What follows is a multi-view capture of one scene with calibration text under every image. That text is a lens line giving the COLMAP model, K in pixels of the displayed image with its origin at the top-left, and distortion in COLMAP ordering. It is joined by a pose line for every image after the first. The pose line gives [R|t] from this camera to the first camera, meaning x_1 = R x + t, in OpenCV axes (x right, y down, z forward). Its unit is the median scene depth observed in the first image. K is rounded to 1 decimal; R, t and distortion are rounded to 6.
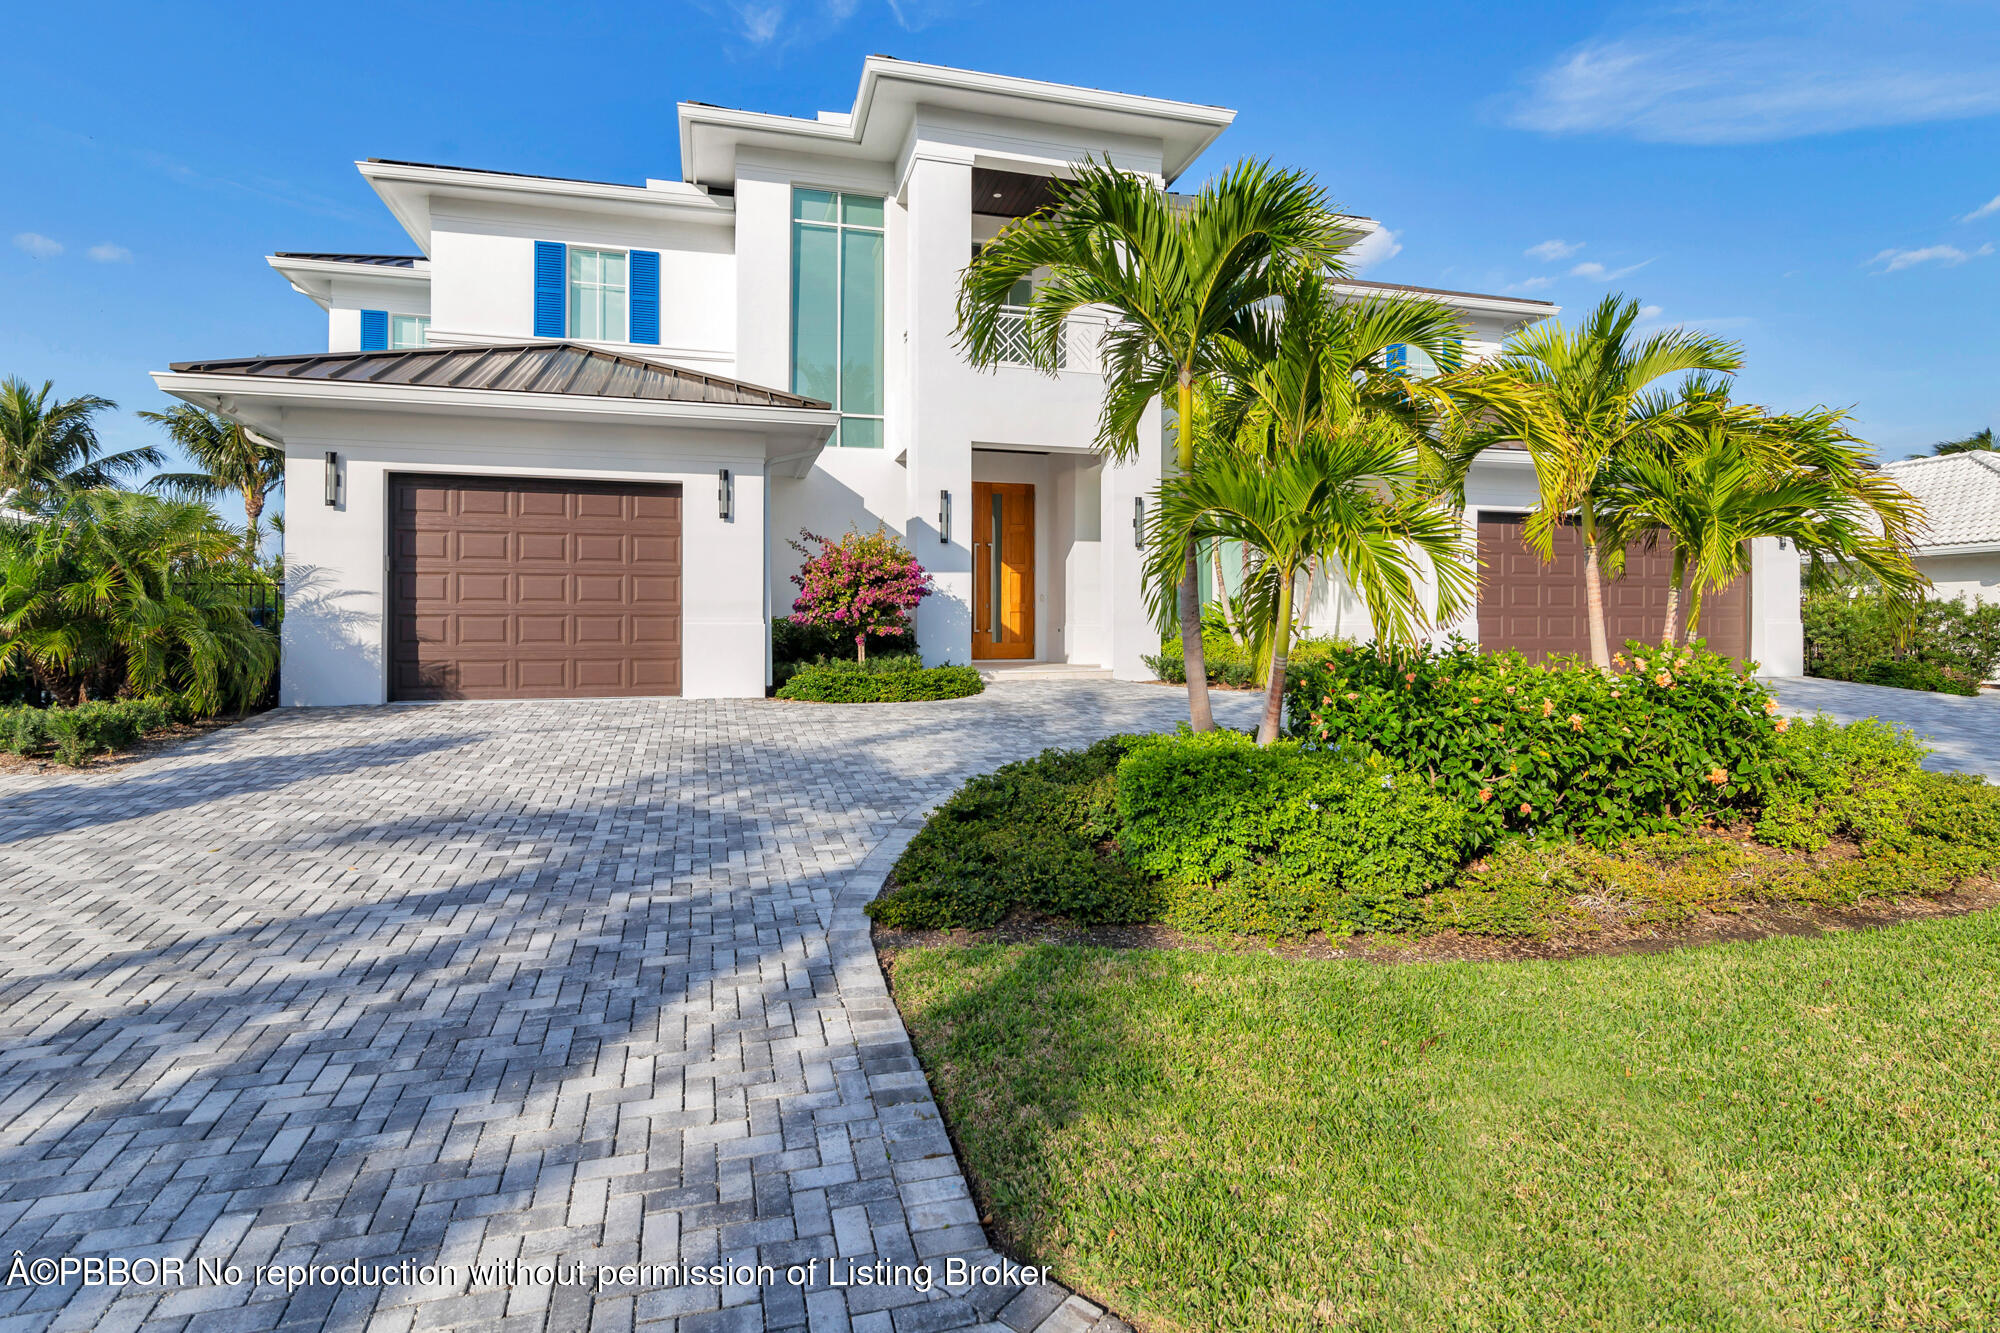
lens RADIAL K [[937.3, 0, 1000.0], [0, 937.3, 666.5], [0, 0, 1]] dist [0.000289, -0.000876]
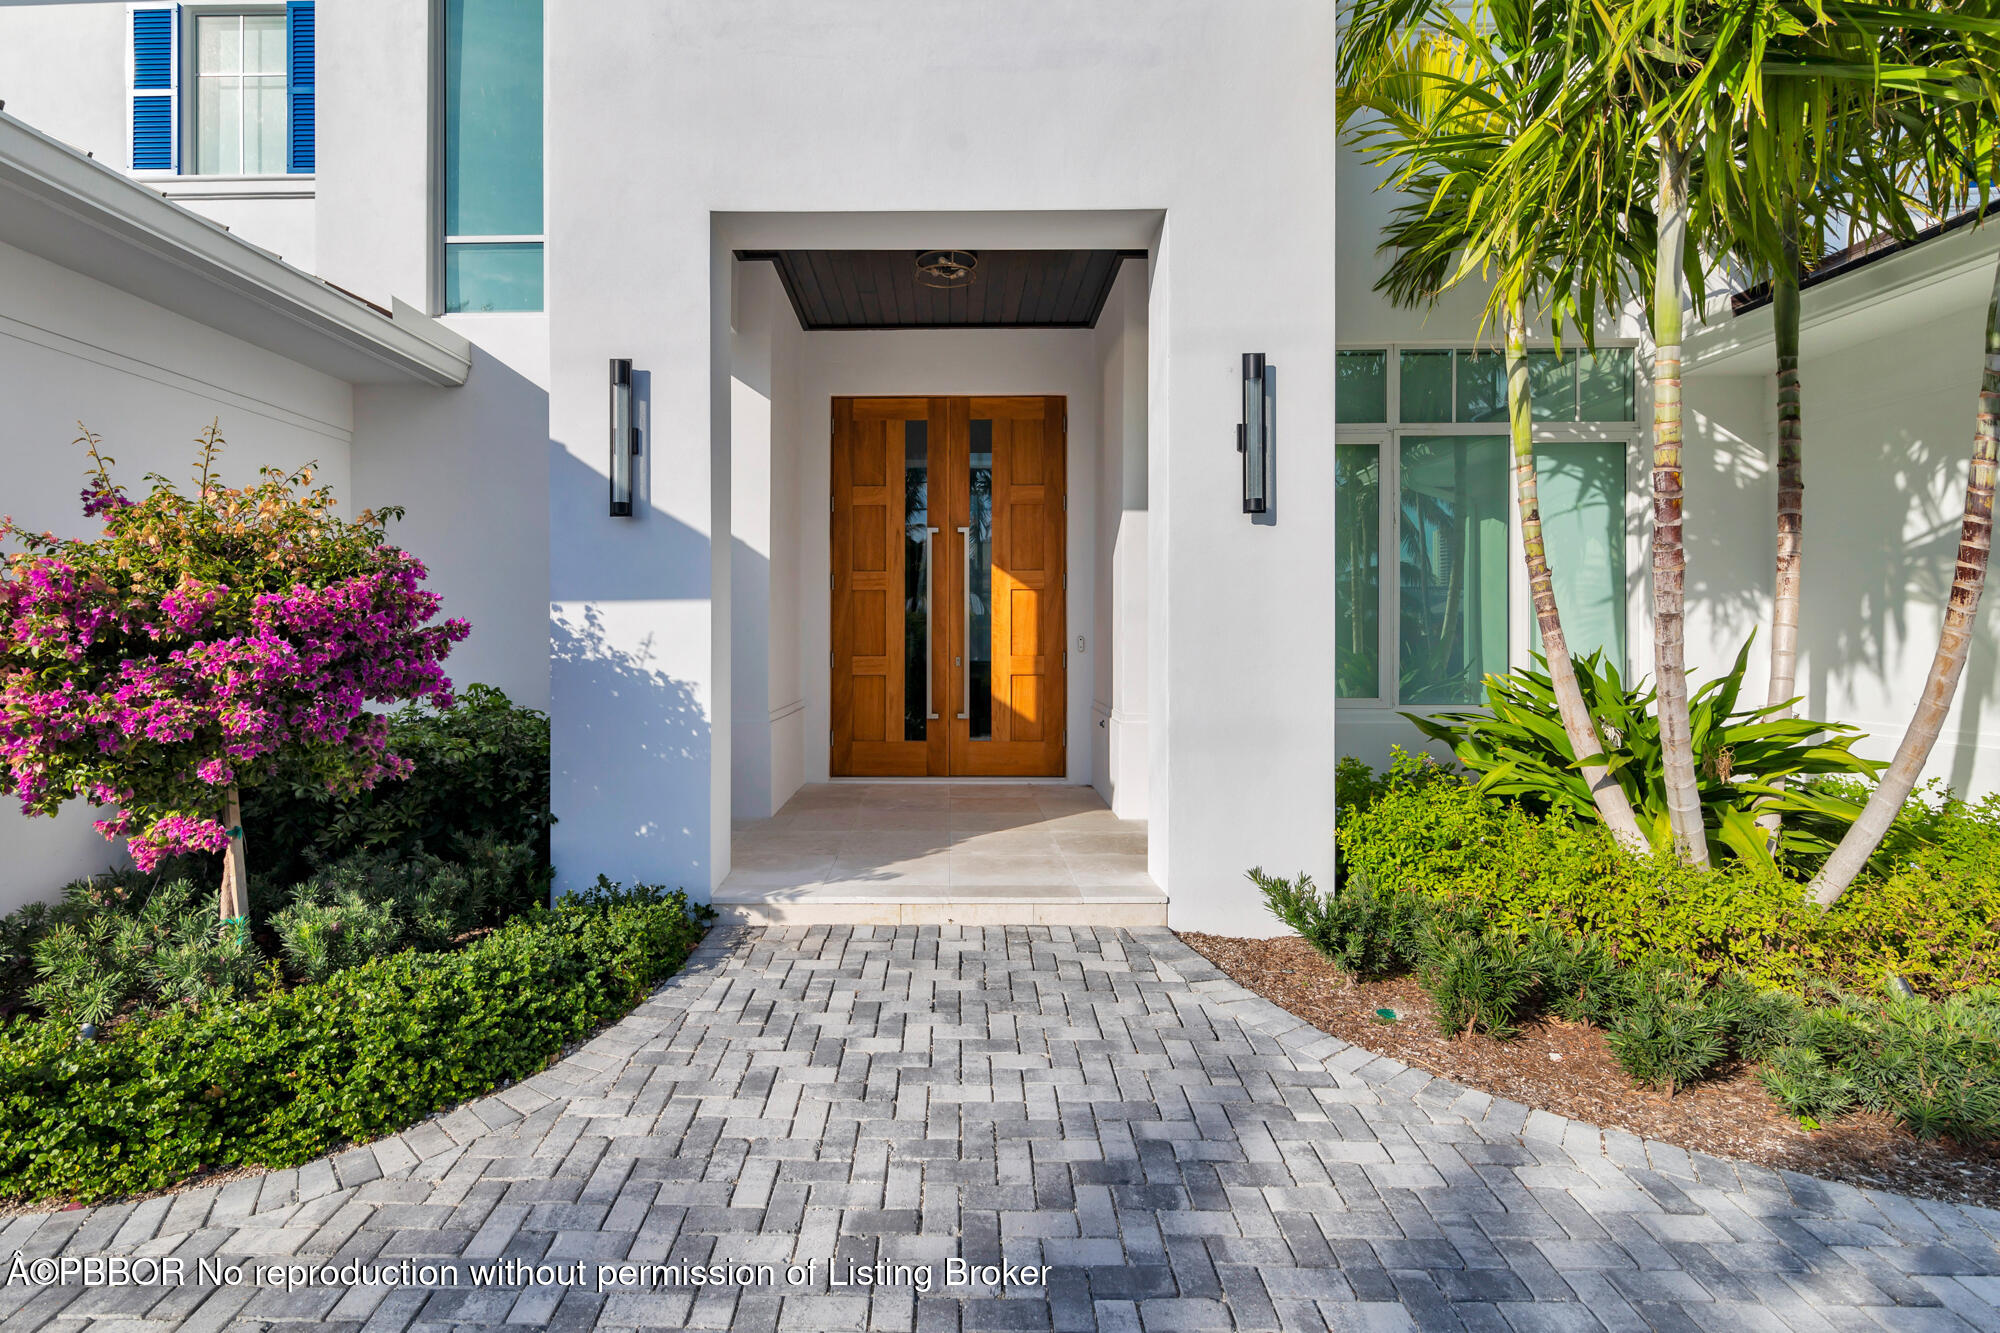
lens RADIAL K [[937.3, 0, 1000.0], [0, 937.3, 666.5], [0, 0, 1]] dist [0.000289, -0.000876]
pose [[0.962309, -0.002060, -0.271949, 0.148419], [0.000698, 0.999987, -0.005107, -0.070282], [0.271956, 0.004725, 0.962298, 0.662074]]
